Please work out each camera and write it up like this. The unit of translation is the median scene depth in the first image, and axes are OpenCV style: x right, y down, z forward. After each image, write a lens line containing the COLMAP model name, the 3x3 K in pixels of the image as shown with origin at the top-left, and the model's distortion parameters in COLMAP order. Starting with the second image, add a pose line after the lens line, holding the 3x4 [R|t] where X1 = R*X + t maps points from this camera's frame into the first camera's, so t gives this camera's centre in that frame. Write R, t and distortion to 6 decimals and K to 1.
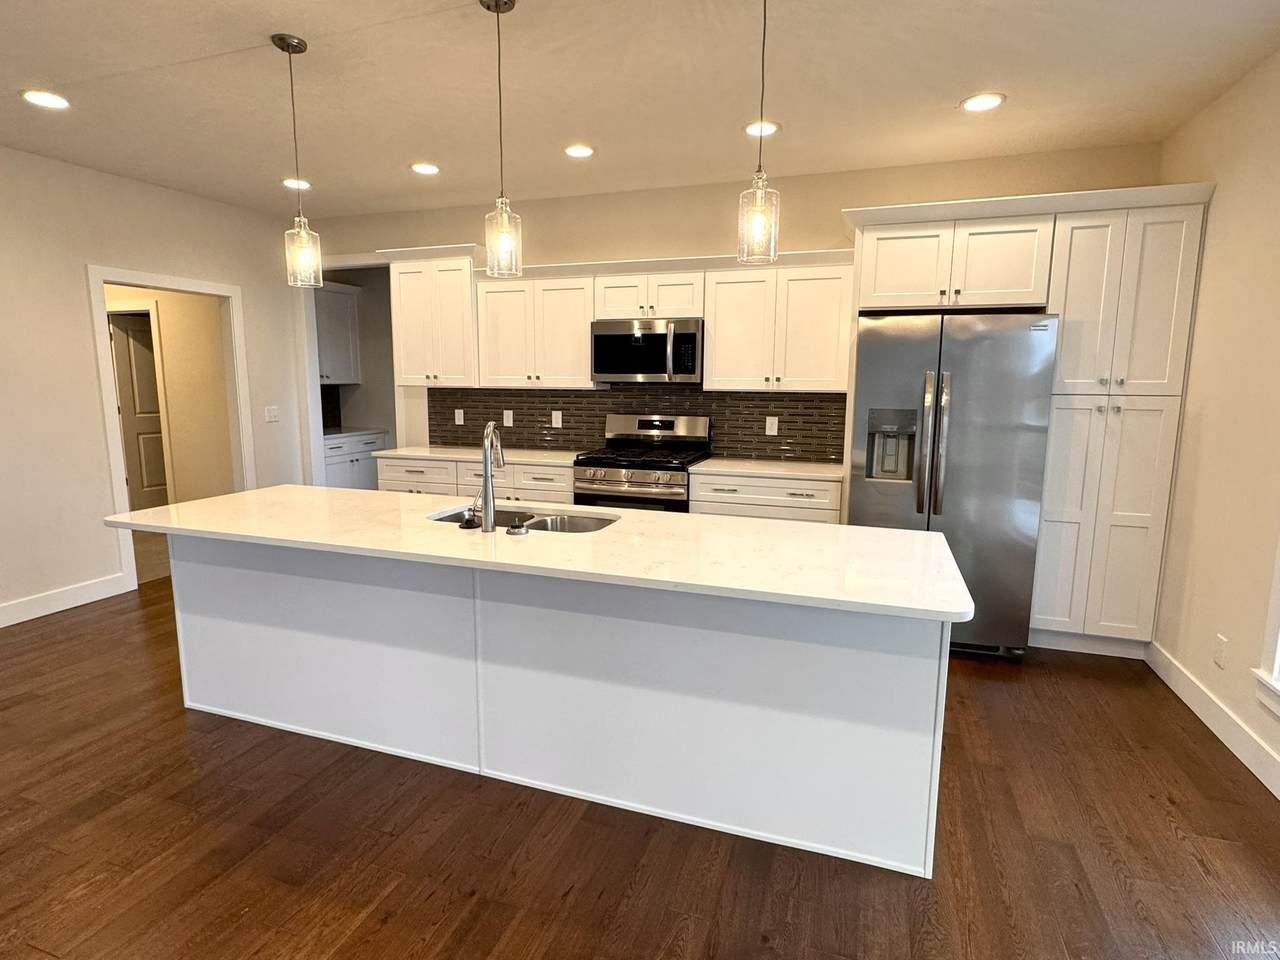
lens RADIAL K [[668.5, 0, 642.4], [0, 668.5, 482.0], [0, 0, 1]] dist [-0.011481, -0.000237]
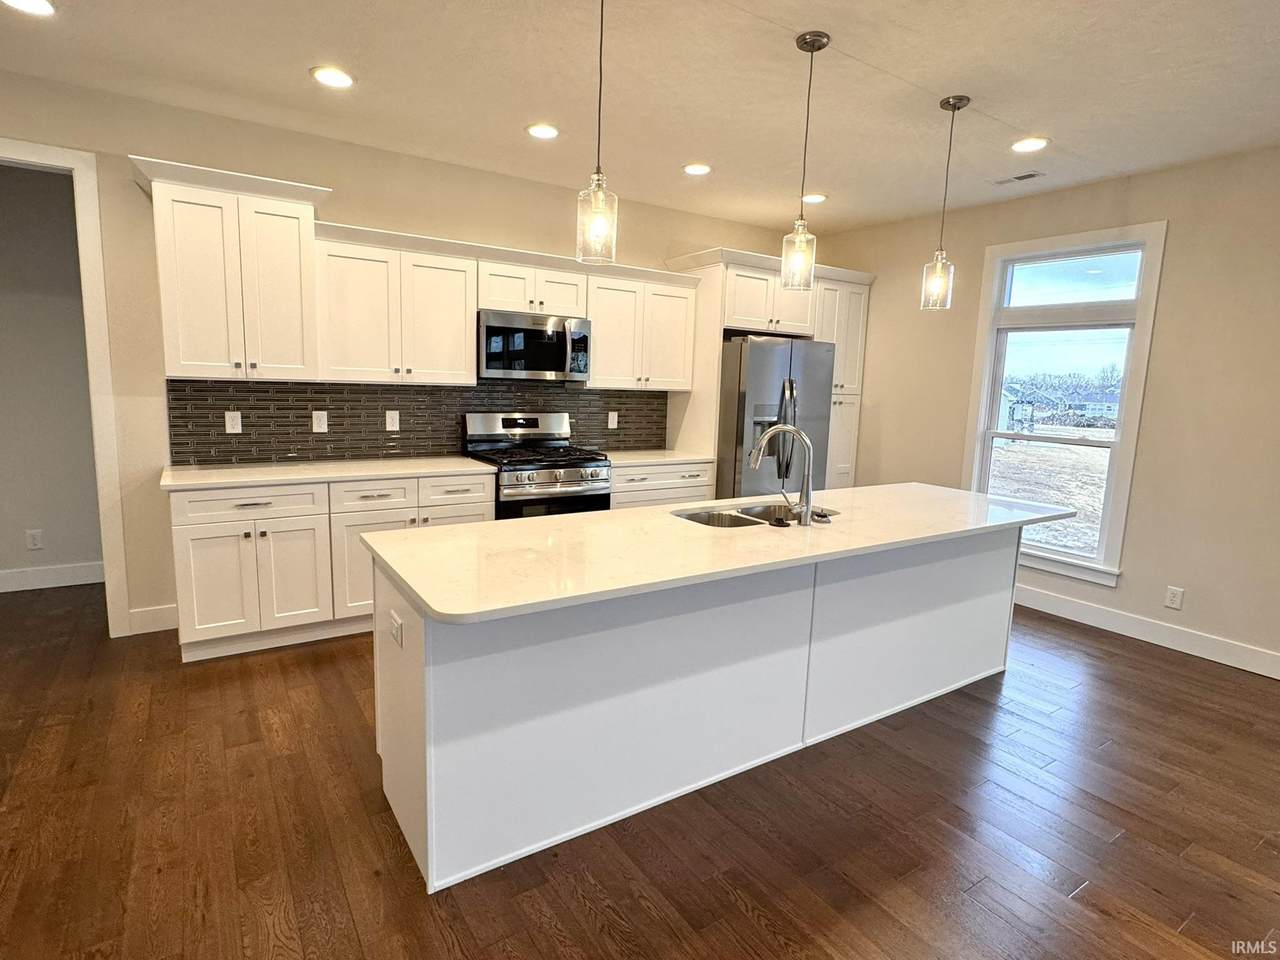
lens RADIAL K [[668.5, 0, 643.6], [0, 668.5, 476.5], [0, 0, 1]] dist [-0.011481, -0.000237]
pose [[0.608815, -0.099119, 0.787096, -0.660514], [0.091109, 0.994335, 0.054743, -0.047060], [-0.788063, 0.038383, 0.614397, 0.281188]]
